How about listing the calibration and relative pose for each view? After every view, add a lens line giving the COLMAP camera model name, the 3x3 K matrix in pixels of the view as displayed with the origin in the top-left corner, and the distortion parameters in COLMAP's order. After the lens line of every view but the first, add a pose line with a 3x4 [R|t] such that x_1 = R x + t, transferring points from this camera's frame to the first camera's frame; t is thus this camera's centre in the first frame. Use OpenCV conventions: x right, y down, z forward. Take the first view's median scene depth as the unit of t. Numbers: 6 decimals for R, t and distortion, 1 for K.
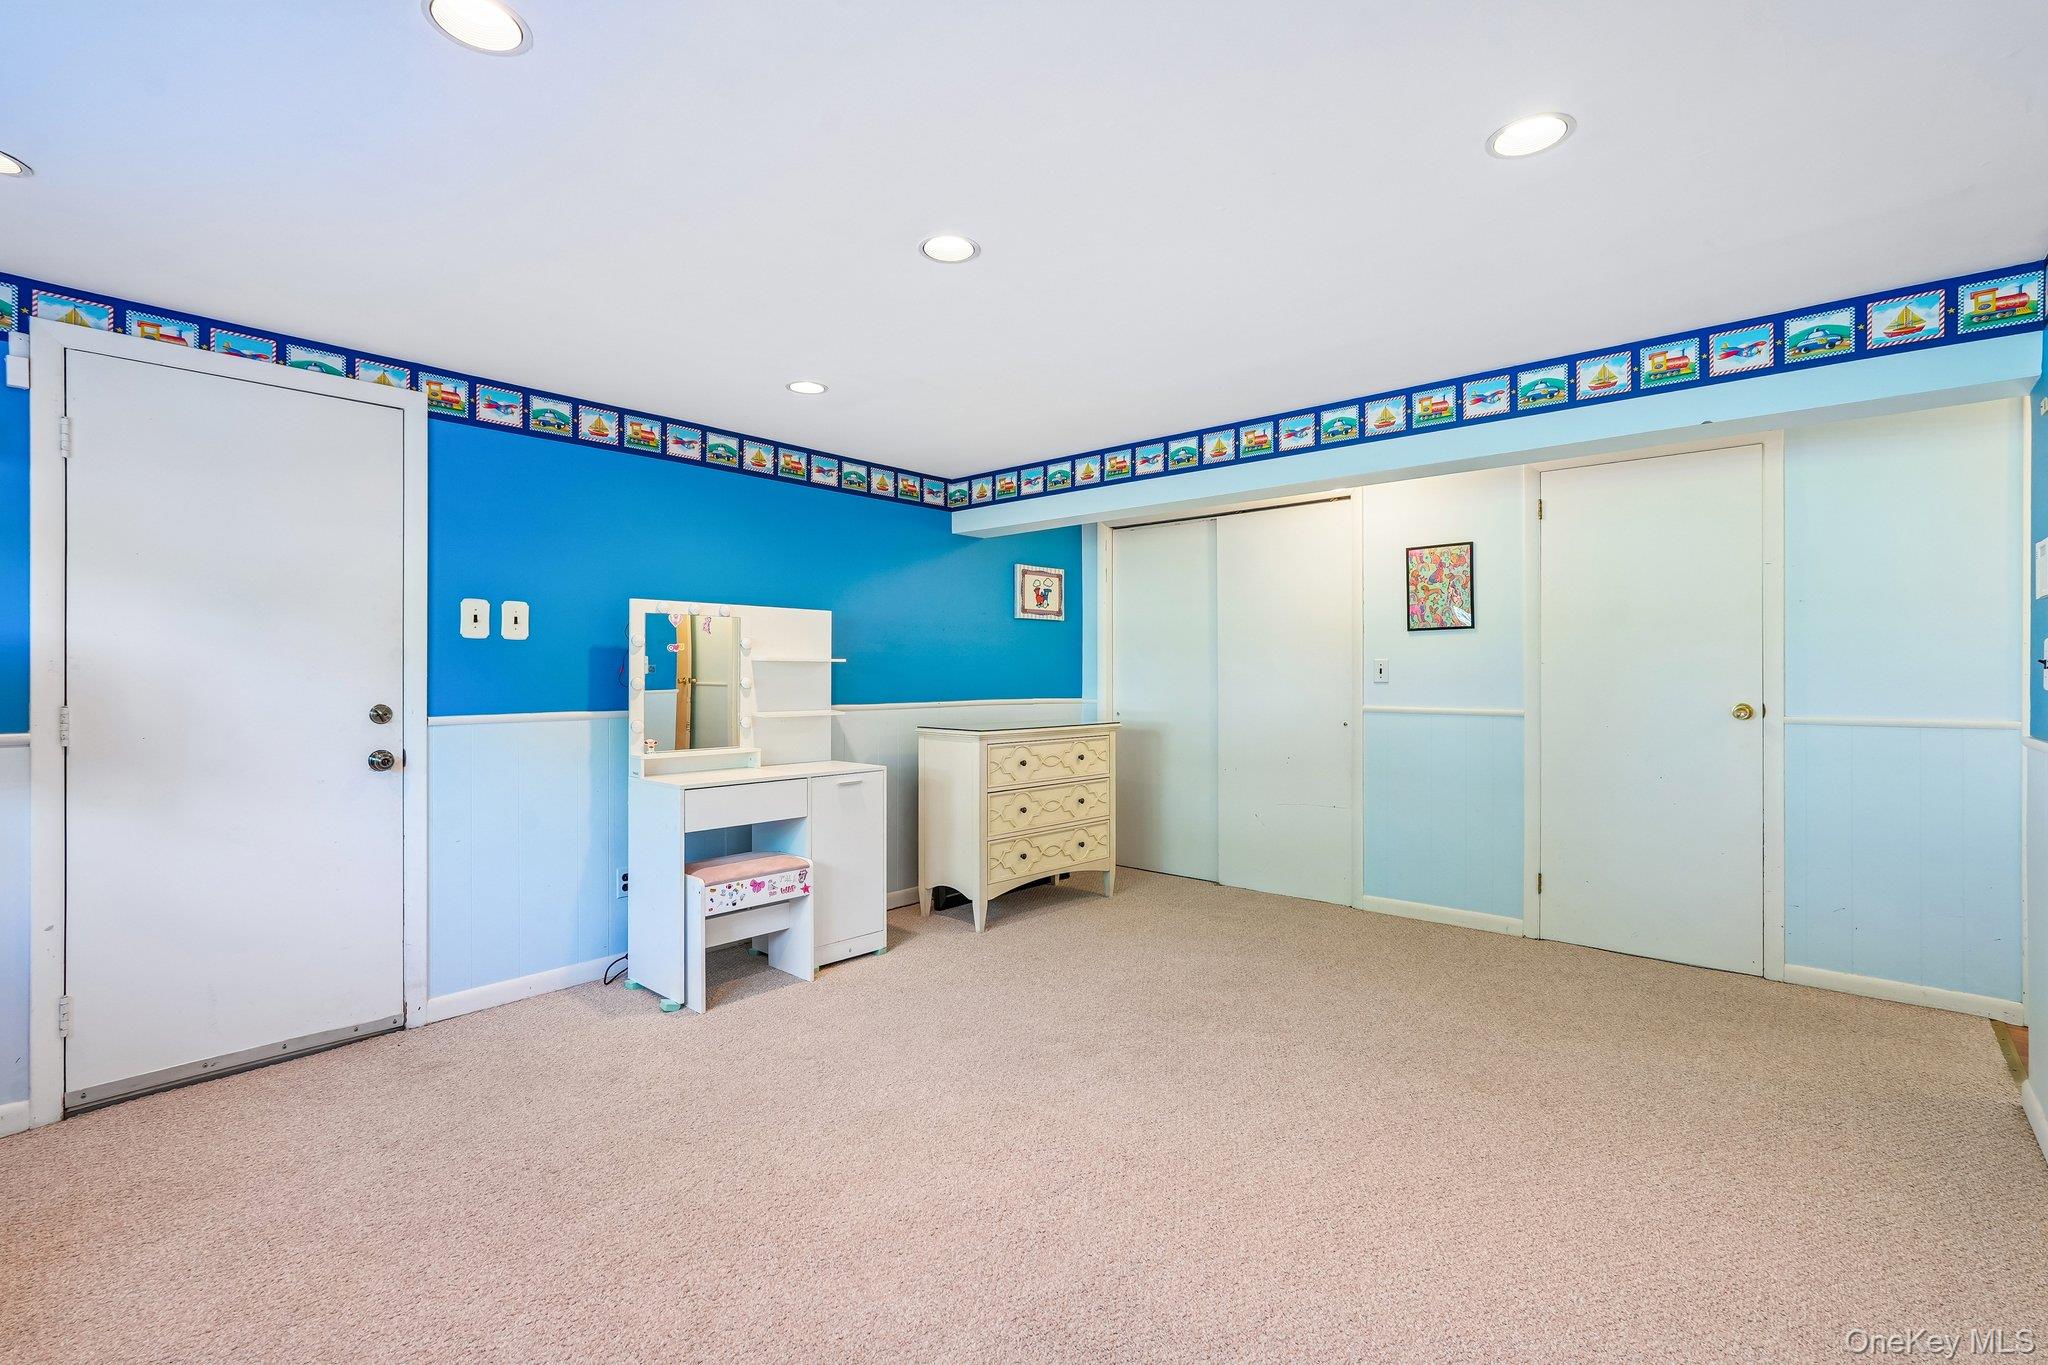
lens RADIAL K [[908.8, 0, 1038.4], [0, 908.8, 672.2], [0, 0, 1]] dist [-0.002711, 0.001100]
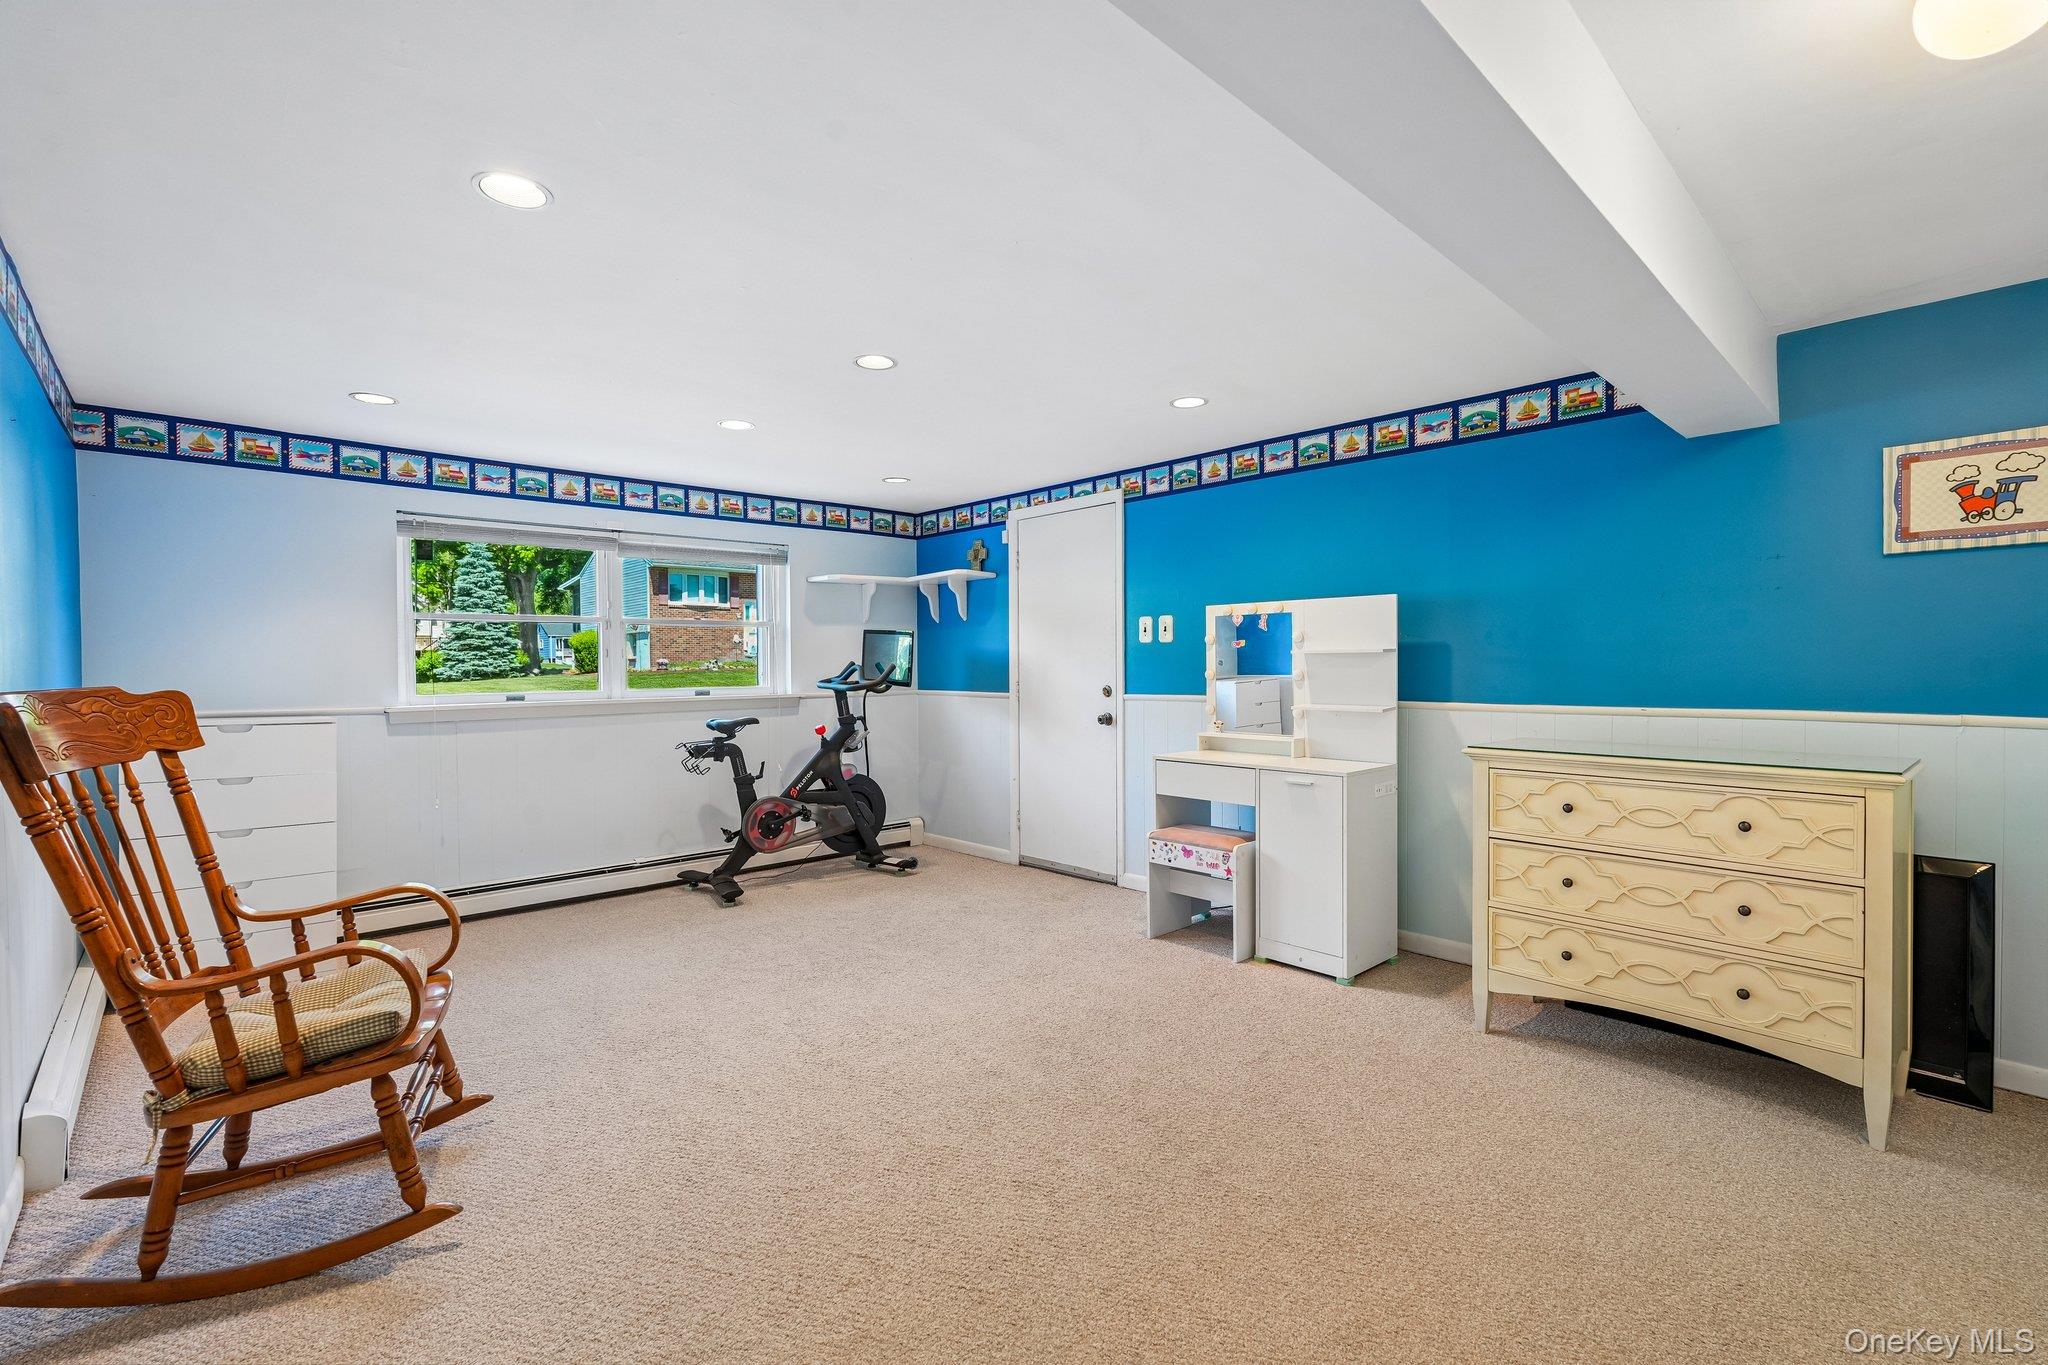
lens RADIAL K [[908.8, 0, 1028.4], [0, 908.8, 680.4], [0, 0, 1]] dist [-0.002711, 0.001100]
pose [[-0.089519, 0.016406, -0.995850, 0.806074], [0.007880, 0.999845, 0.015763, -0.000763], [0.995954, -0.006437, -0.089634, 0.864492]]
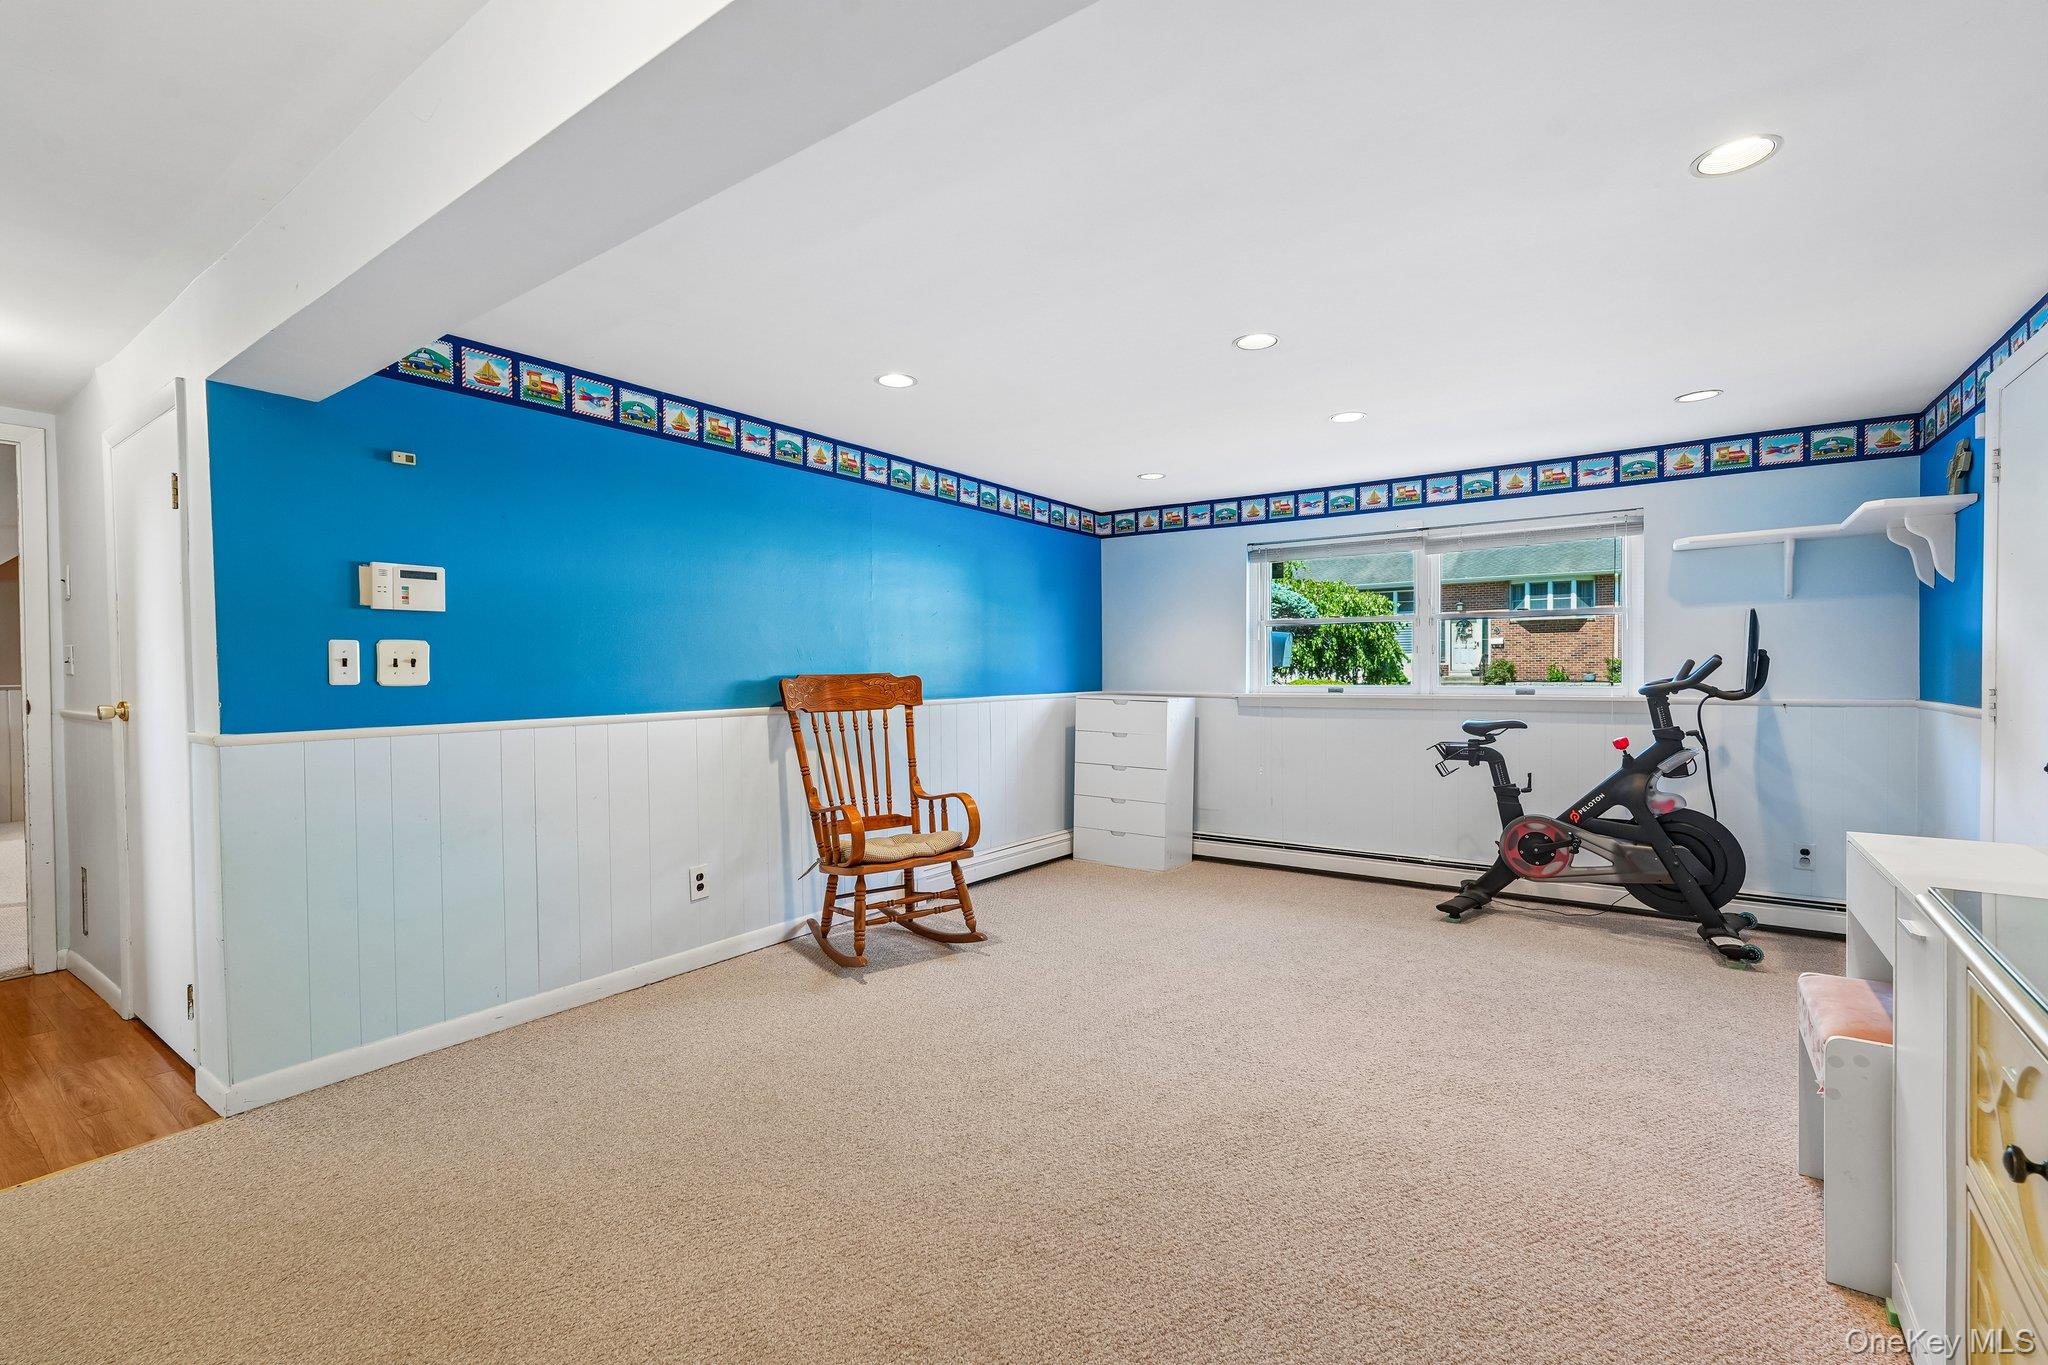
lens RADIAL K [[908.8, 0, 1025.9], [0, 908.8, 683.8], [0, 0, 1]] dist [-0.002711, 0.001100]
pose [[-0.994371, 0.004400, -0.105862, 0.236049], [0.002983, 0.999904, 0.013536, 0.006918], [0.105911, 0.013144, -0.994289, 1.455726]]
